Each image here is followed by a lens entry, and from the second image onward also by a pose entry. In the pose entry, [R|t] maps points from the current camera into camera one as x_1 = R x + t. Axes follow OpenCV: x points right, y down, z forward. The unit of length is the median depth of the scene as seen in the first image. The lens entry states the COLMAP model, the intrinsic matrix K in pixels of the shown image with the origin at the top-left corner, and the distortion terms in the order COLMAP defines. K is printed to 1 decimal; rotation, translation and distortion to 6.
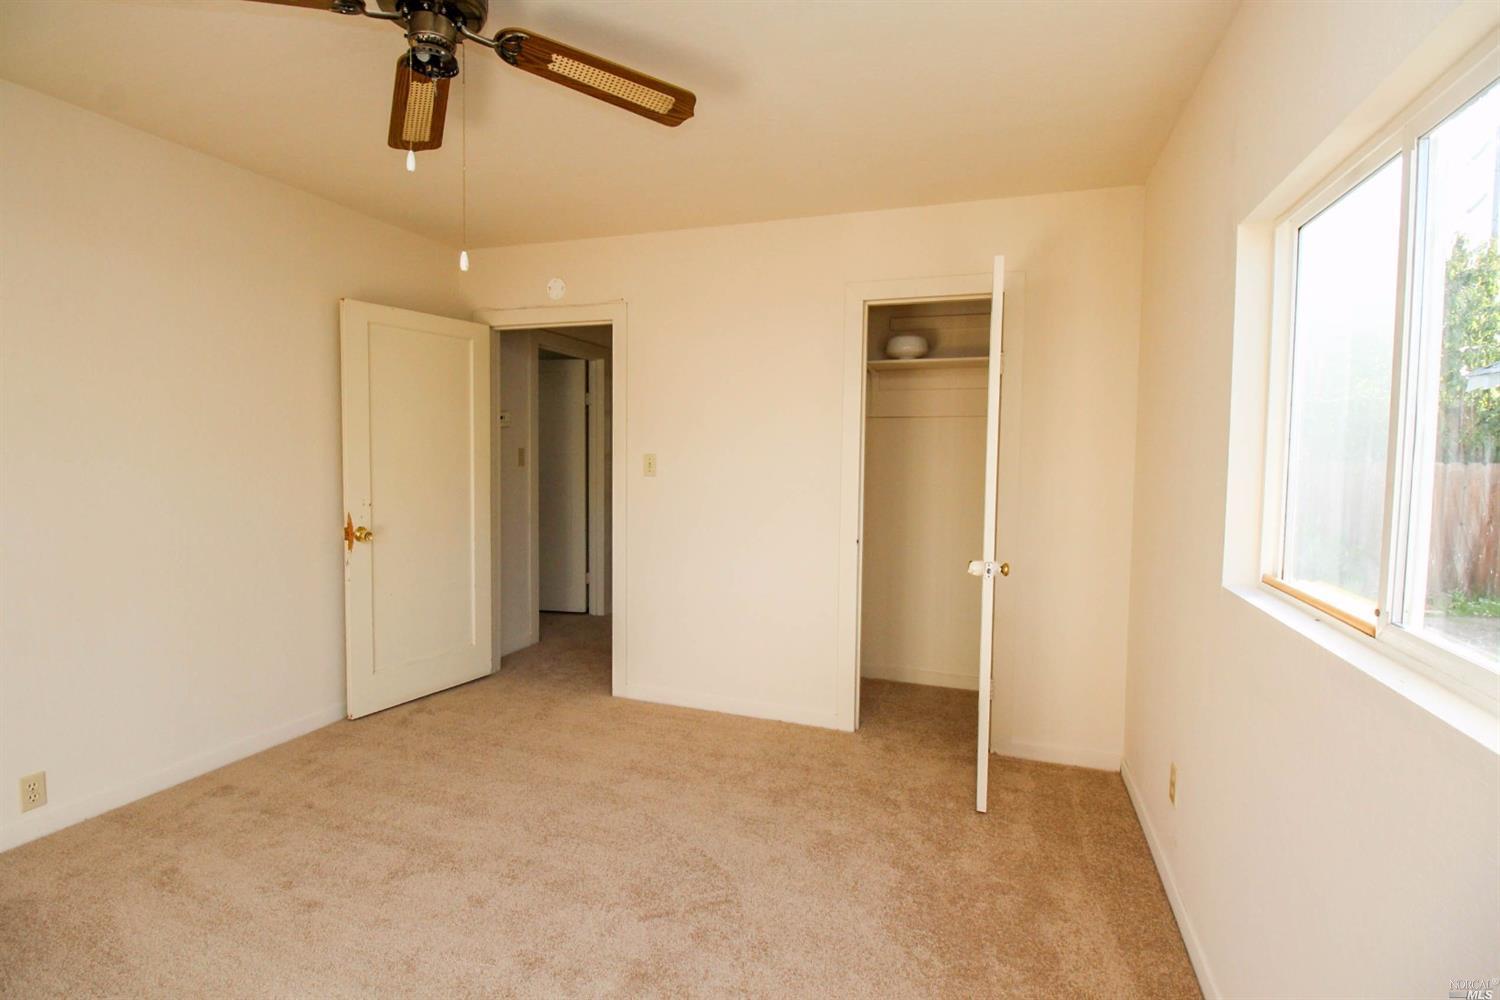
lens RADIAL K [[714.4, 0, 747.8], [0, 714.4, 490.6], [0, 0, 1]] dist [0.000687, -0.015171]
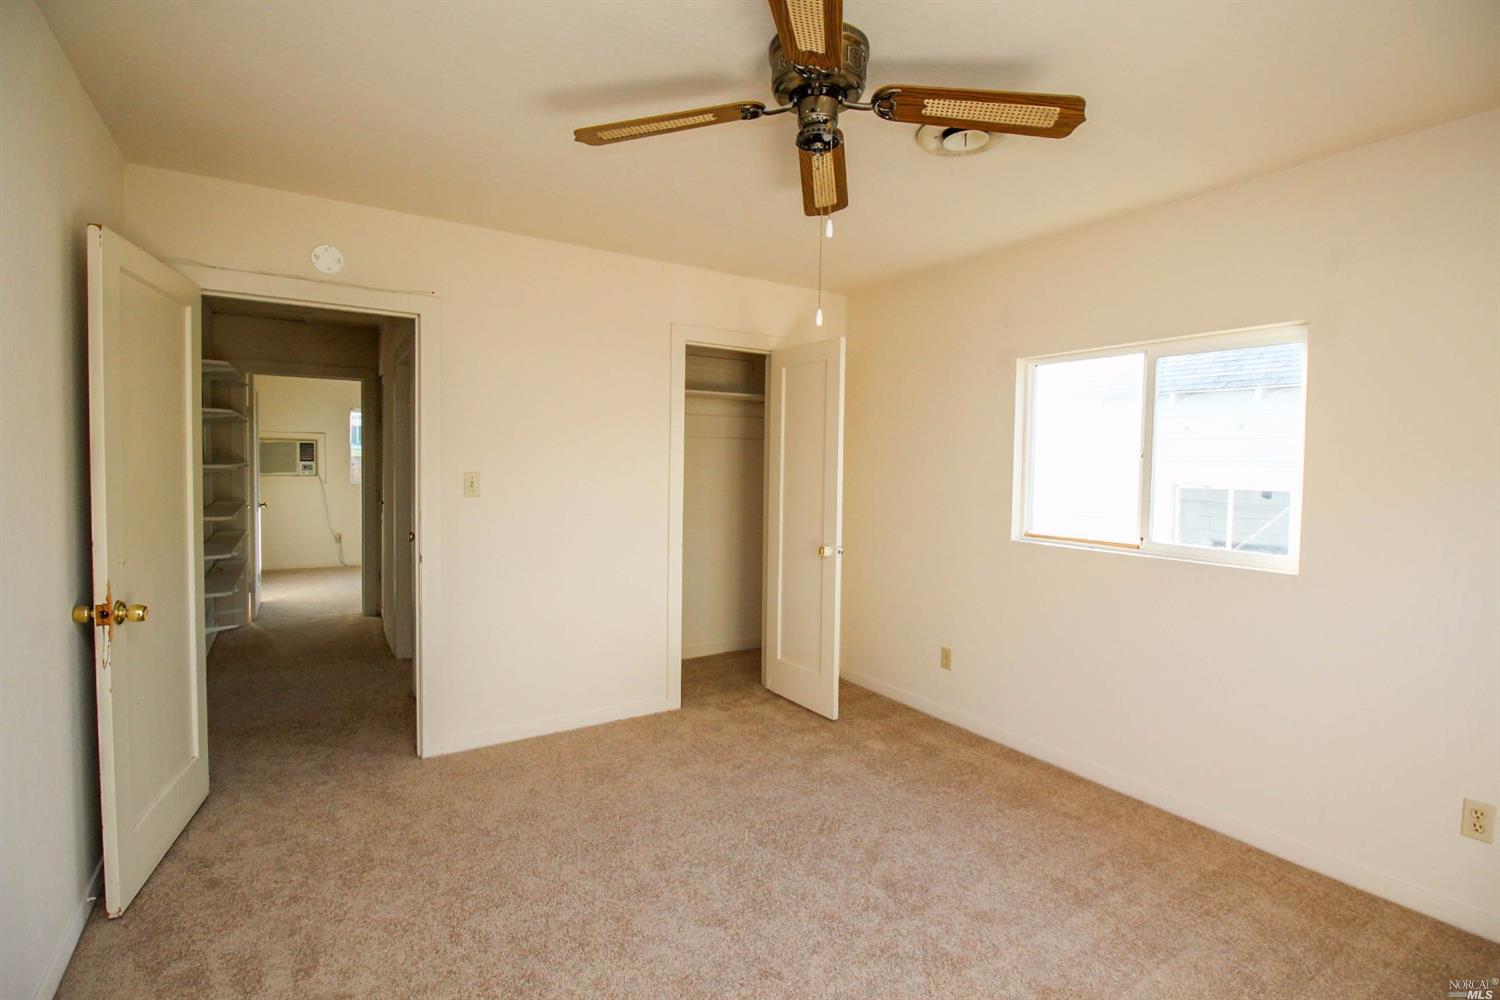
lens RADIAL K [[714.4, 0, 747.8], [0, 714.4, 490.6], [0, 0, 1]] dist [0.000687, -0.015171]
pose [[0.604093, -0.039525, 0.795933, -0.728144], [0.037653, 0.999069, 0.021035, -0.038149], [-0.796024, 0.017262, 0.605019, 0.210973]]
